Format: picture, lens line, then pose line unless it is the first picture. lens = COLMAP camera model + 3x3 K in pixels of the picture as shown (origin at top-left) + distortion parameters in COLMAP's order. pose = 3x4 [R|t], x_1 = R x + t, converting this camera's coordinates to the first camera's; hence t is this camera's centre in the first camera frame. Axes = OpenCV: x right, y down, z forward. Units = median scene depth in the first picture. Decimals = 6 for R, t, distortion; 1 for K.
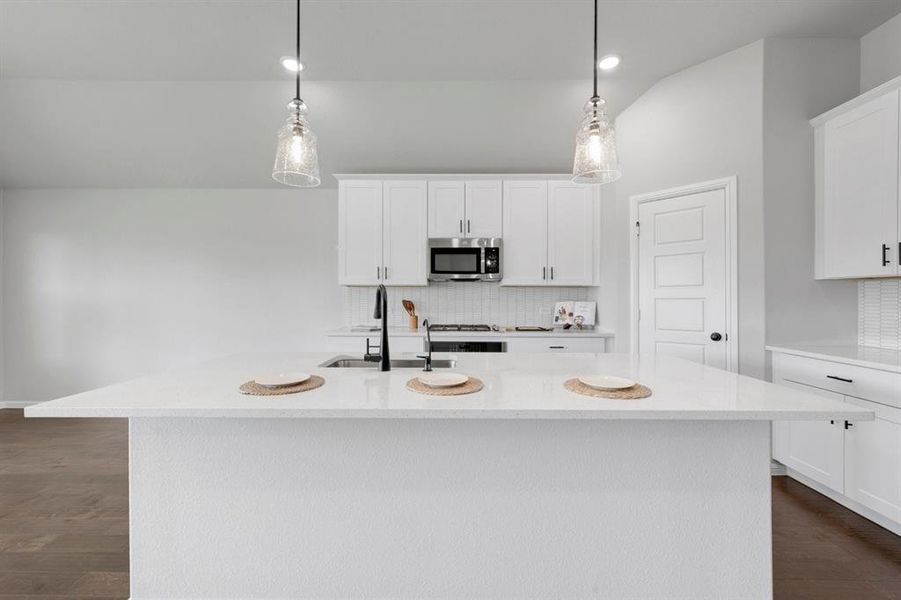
lens RADIAL K [[358.0, 0, 456.7], [0, 358.0, 310.4], [0, 0, 1]] dist [0.001272, -0.001130]
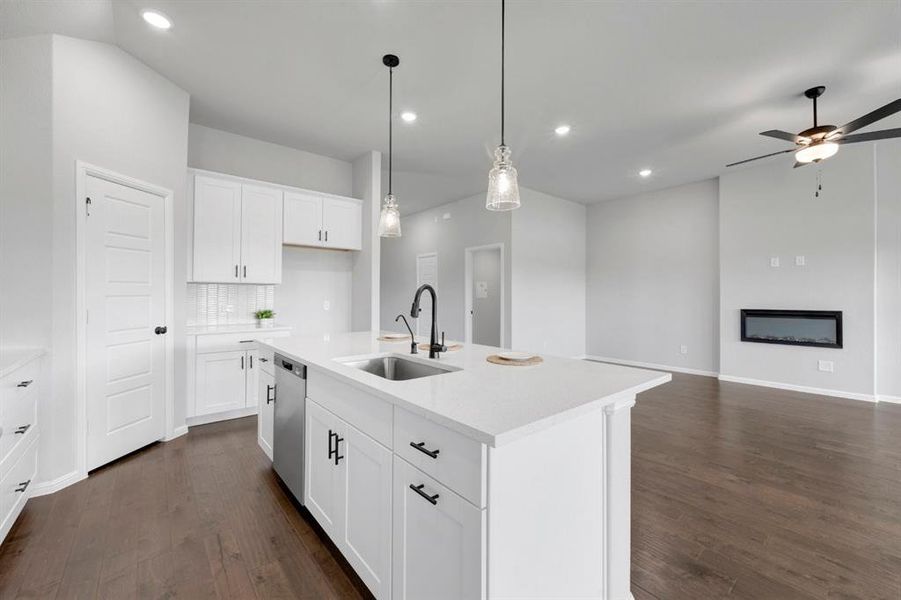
lens RADIAL K [[358.0, 0, 447.9], [0, 358.0, 297.6], [0, 0, 1]] dist [0.001272, -0.001130]
pose [[-0.636680, -0.016402, 0.770954, -0.524622], [0.013636, 0.999378, 0.032523, -0.037532], [-0.771008, 0.031220, -0.636060, 0.778669]]
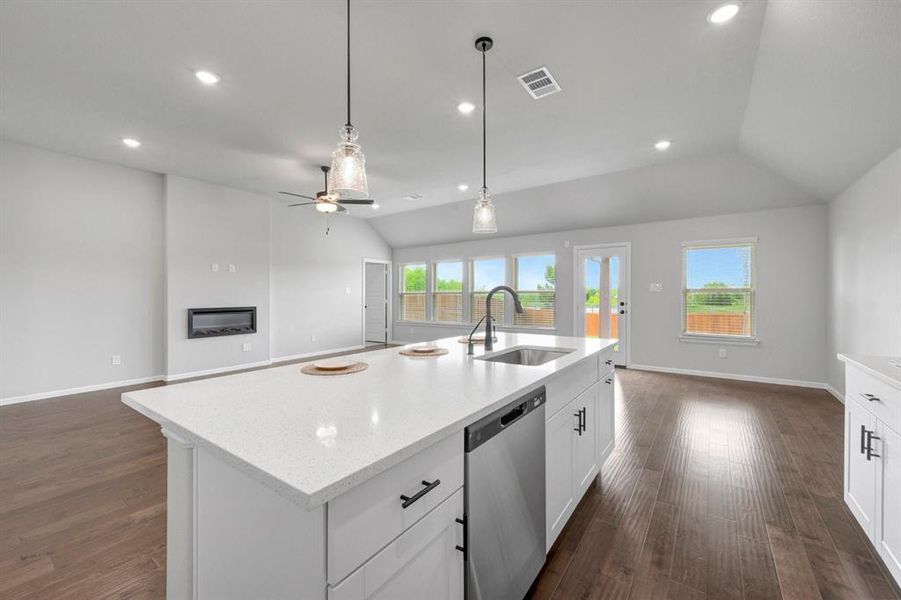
lens RADIAL K [[358.0, 0, 454.4], [0, 358.0, 294.9], [0, 0, 1]] dist [0.001272, -0.001130]
pose [[-0.580656, -0.006147, -0.814126, 0.442867], [-0.024373, 0.999655, 0.009835, -0.027446], [0.813784, 0.025553, -0.580605, 0.764605]]
